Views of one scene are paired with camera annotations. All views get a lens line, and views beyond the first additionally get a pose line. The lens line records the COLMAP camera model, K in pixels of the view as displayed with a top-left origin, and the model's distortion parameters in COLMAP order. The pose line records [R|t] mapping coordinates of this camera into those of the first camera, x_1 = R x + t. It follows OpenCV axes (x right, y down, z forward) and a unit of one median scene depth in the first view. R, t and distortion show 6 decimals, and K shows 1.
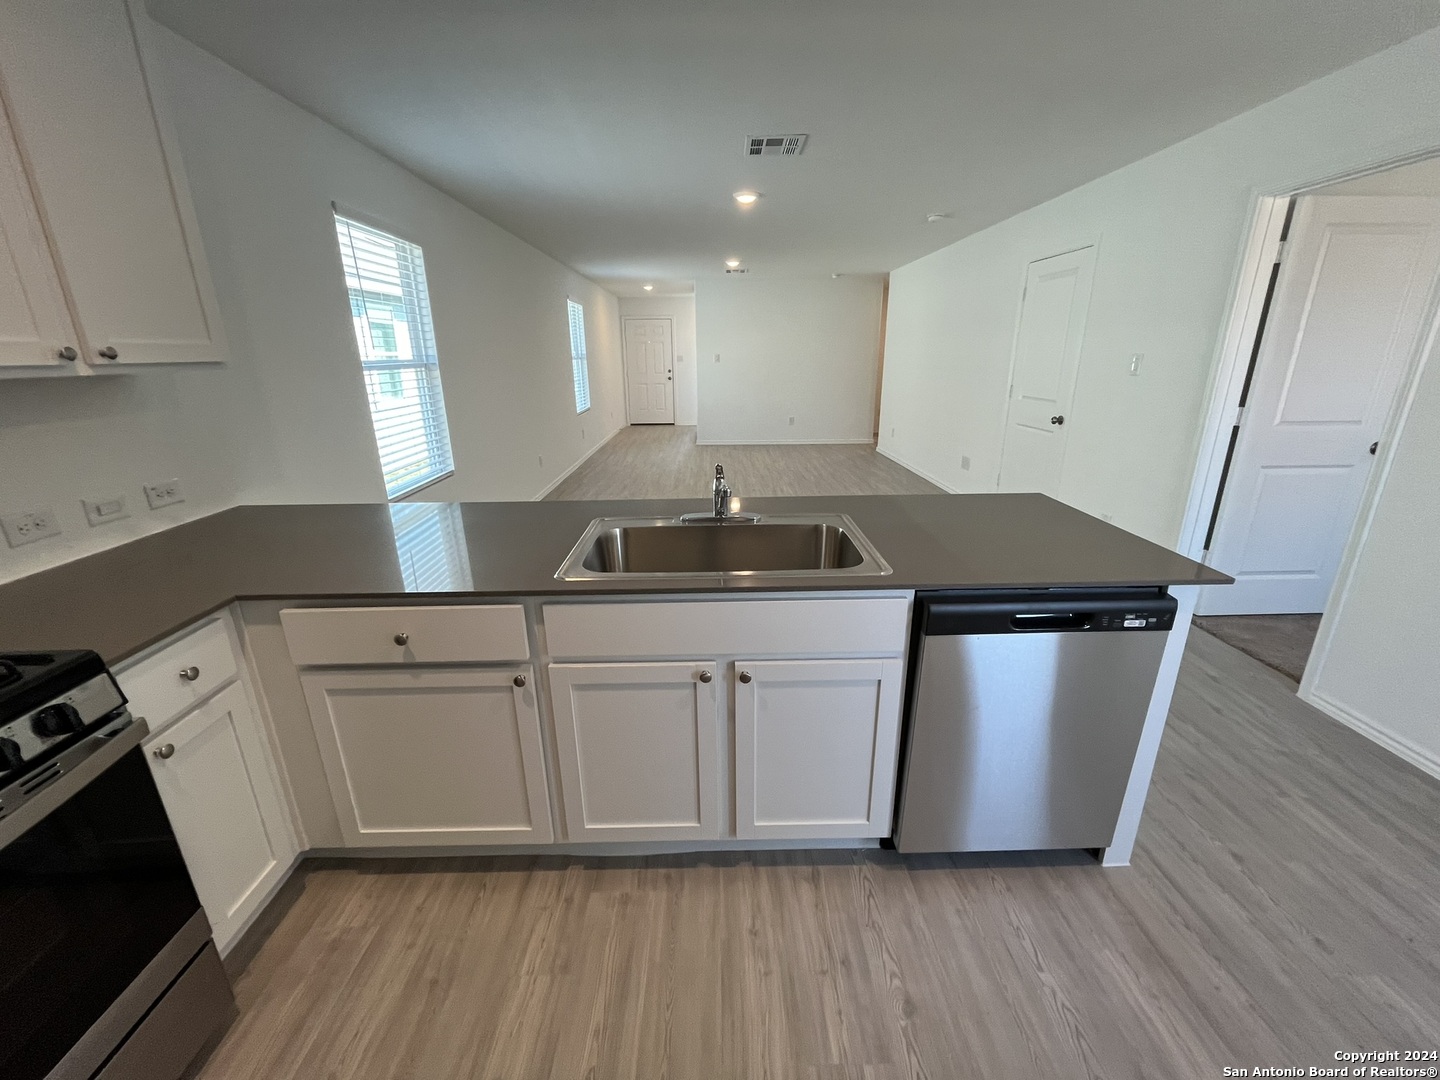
lens RADIAL K [[586.9, 0, 717.0], [0, 586.9, 538.9], [0, 0, 1]] dist [-0.000706, 0.000274]
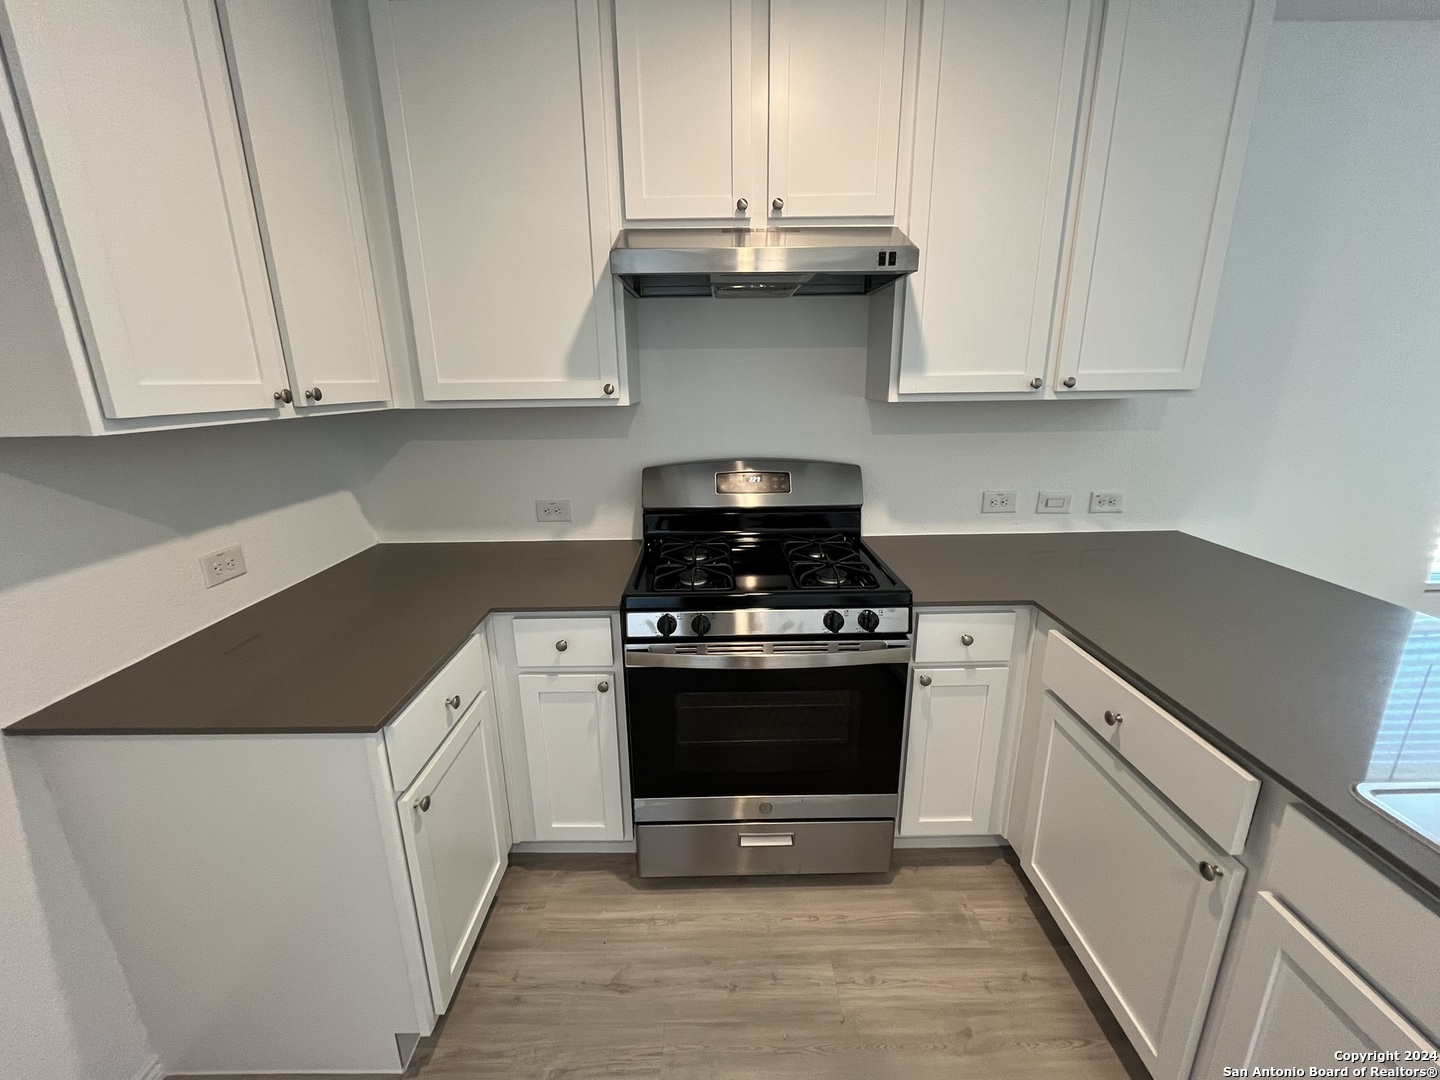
lens RADIAL K [[586.9, 0, 716.9], [0, 586.9, 540.9], [0, 0, 1]] dist [-0.000706, 0.000274]
pose [[-0.004135, 0.284909, -0.958546, 0.219032], [-0.292625, 0.916250, 0.273600, -0.134728], [0.956218, 0.281625, 0.079583, 0.297689]]
